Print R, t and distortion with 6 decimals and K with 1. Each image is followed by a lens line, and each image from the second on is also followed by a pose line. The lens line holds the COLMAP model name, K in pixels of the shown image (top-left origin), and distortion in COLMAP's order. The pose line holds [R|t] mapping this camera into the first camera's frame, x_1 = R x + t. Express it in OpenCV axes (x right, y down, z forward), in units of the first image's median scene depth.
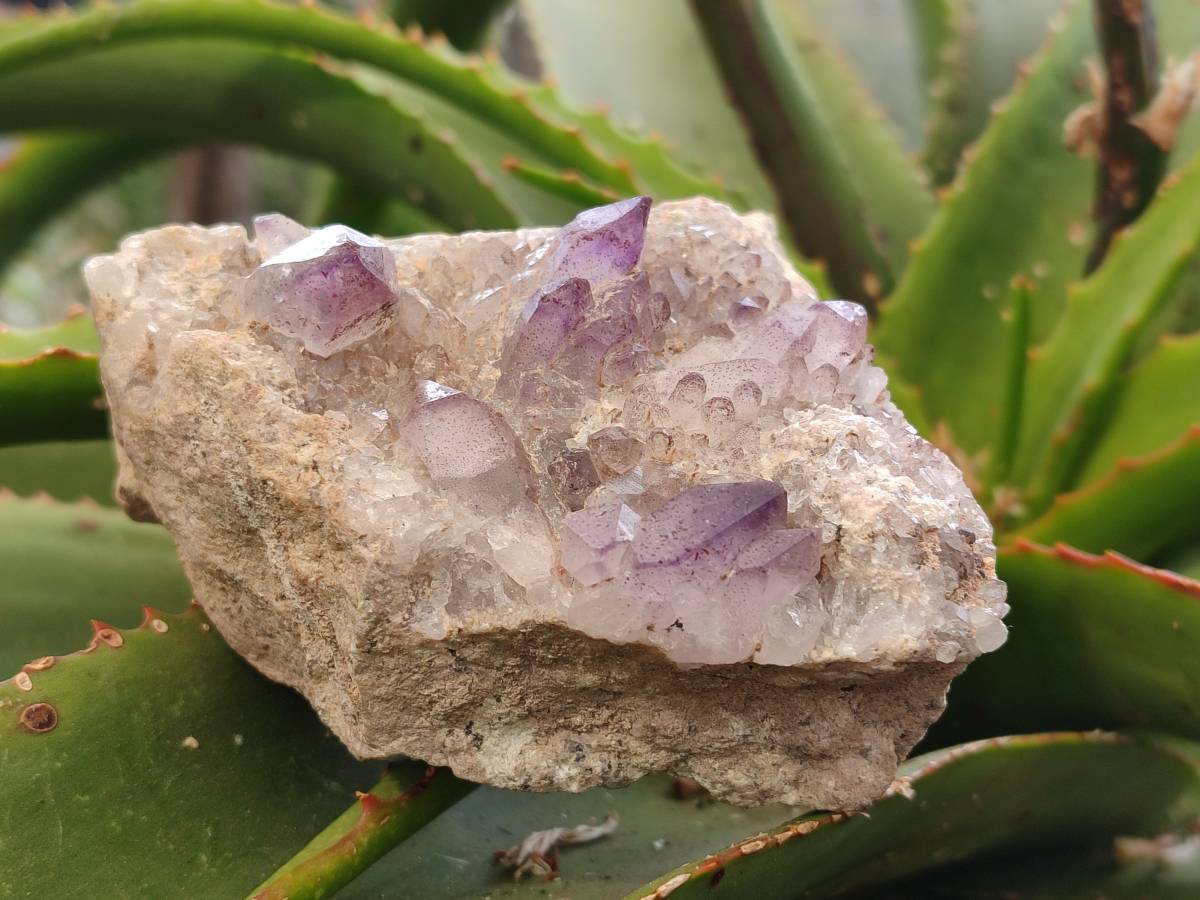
lens RADIAL K [[1876.0, 0, 600.0], [0, 1876.0, 450.0], [0, 0, 1]] dist [0.283936, -2.366005]
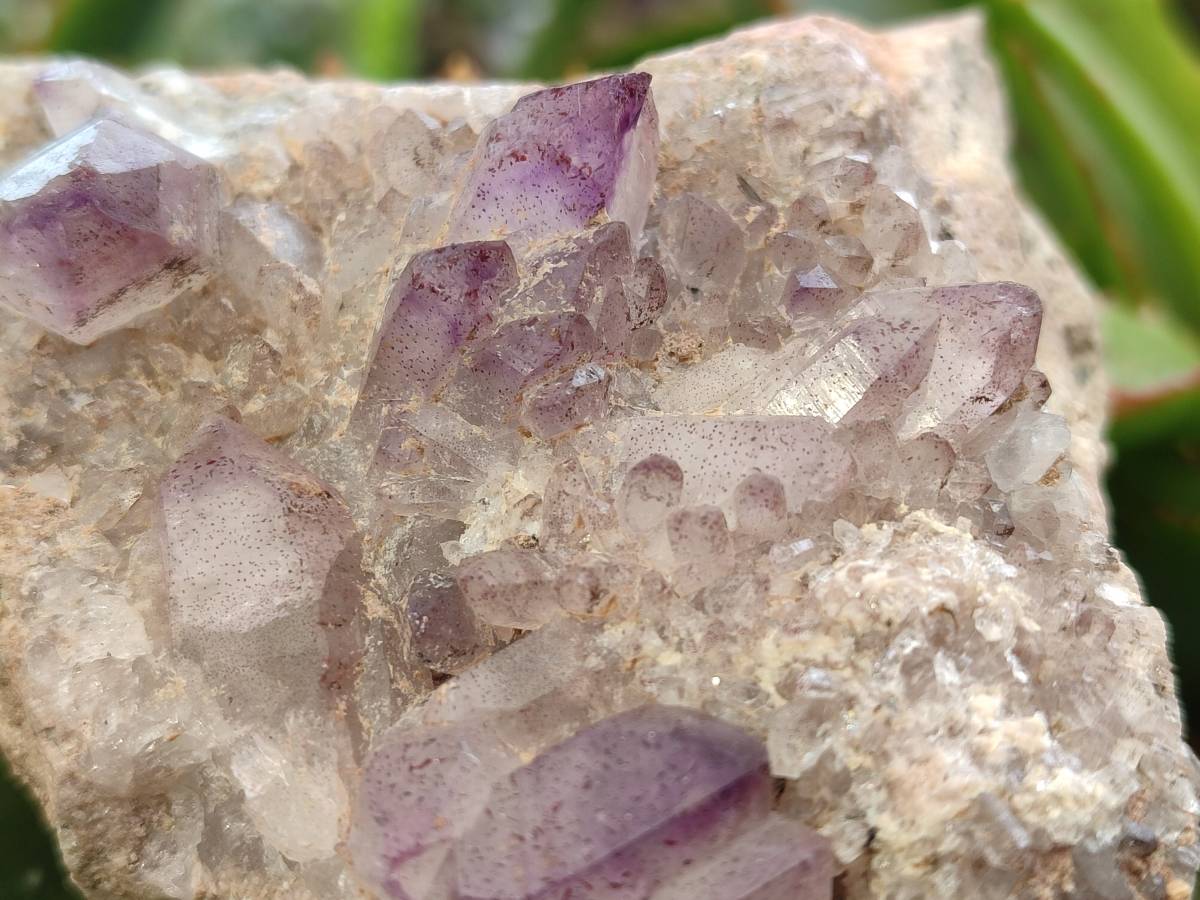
lens RADIAL K [[1876.0, 0, 600.0], [0, 1876.0, 450.0], [0, 0, 1]] dist [0.283936, -2.366005]
pose [[0.970825, 0.075133, -0.227713, 0.151426], [-0.017530, 0.969341, 0.245093, -0.168829], [0.239146, -0.233951, 0.942378, 0.485010]]
